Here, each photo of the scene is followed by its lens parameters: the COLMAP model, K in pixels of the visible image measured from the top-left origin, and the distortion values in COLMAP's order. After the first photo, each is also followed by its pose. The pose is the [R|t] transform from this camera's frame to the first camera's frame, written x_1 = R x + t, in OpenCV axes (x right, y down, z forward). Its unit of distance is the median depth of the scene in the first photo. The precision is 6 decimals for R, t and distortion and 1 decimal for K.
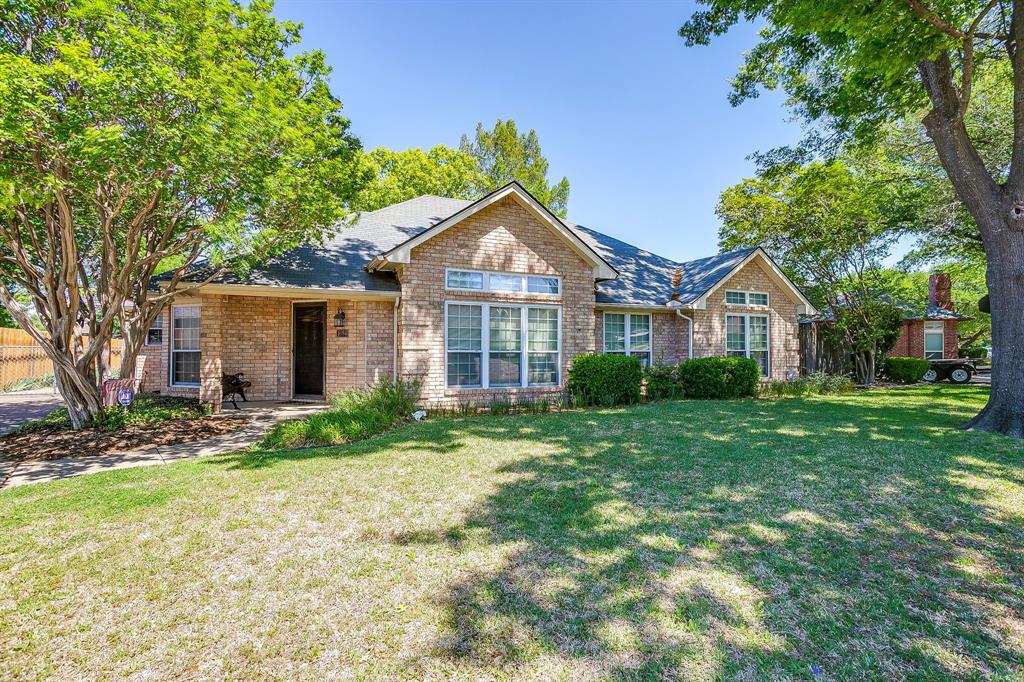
lens RADIAL K [[503.1, 0, 514.9], [0, 503.1, 341.1], [0, 0, 1]] dist [-0.034945, 0.028475]
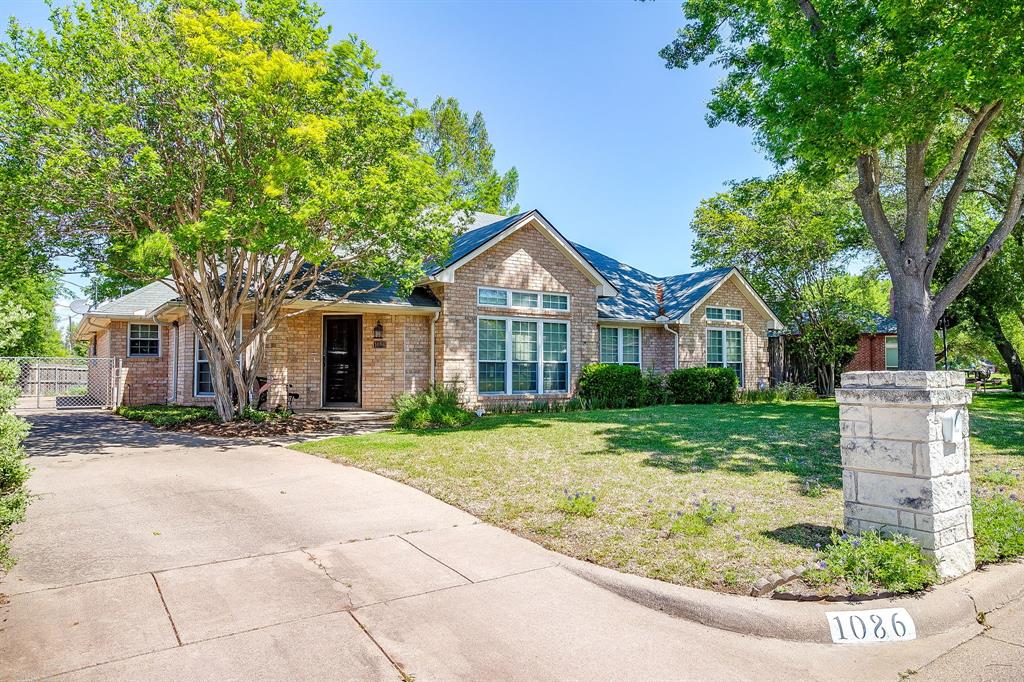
lens RADIAL K [[698.3, 0, 512.2], [0, 698.3, 348.9], [0, 0, 1]] dist [-0.005847, -0.002159]
pose [[0.984982, 0.002635, 0.172639, -0.270057], [0.000107, 0.999874, -0.015872, 0.014927], [-0.172659, 0.015652, 0.984857, -0.443583]]
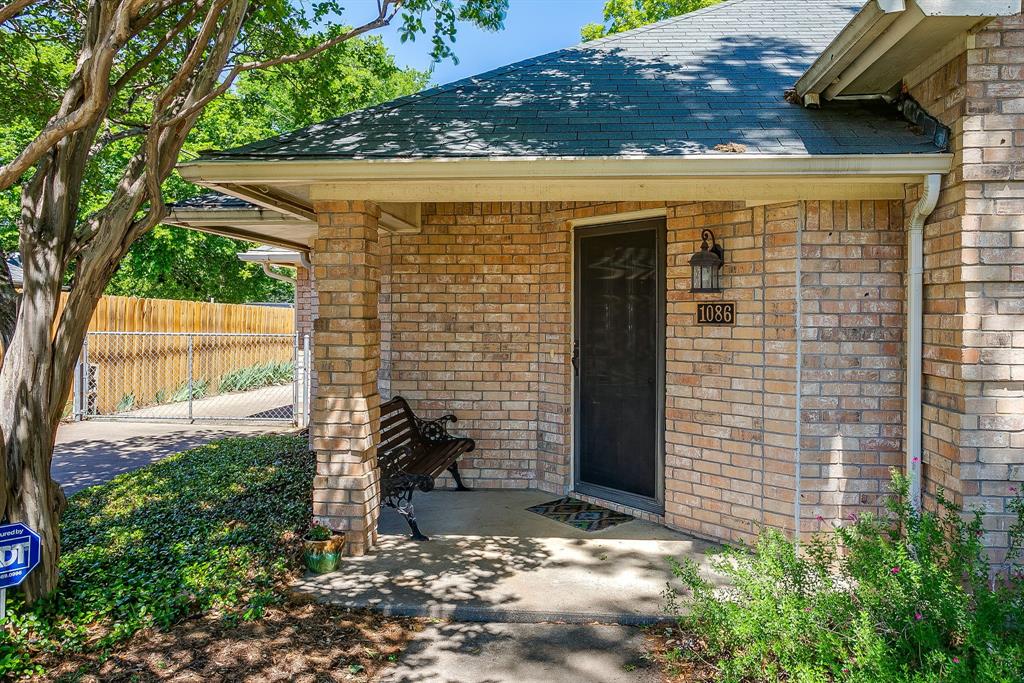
lens RADIAL K [[736.7, 0, 564.3], [0, 736.7, 319.0], [0, 0, 1]] dist [0.002632, 0.001636]
pose [[0.894471, 0.003395, -0.447113, -0.187074], [0.005537, 0.999810, 0.018669, -0.017629], [0.447092, -0.019174, 0.894283, 0.458678]]
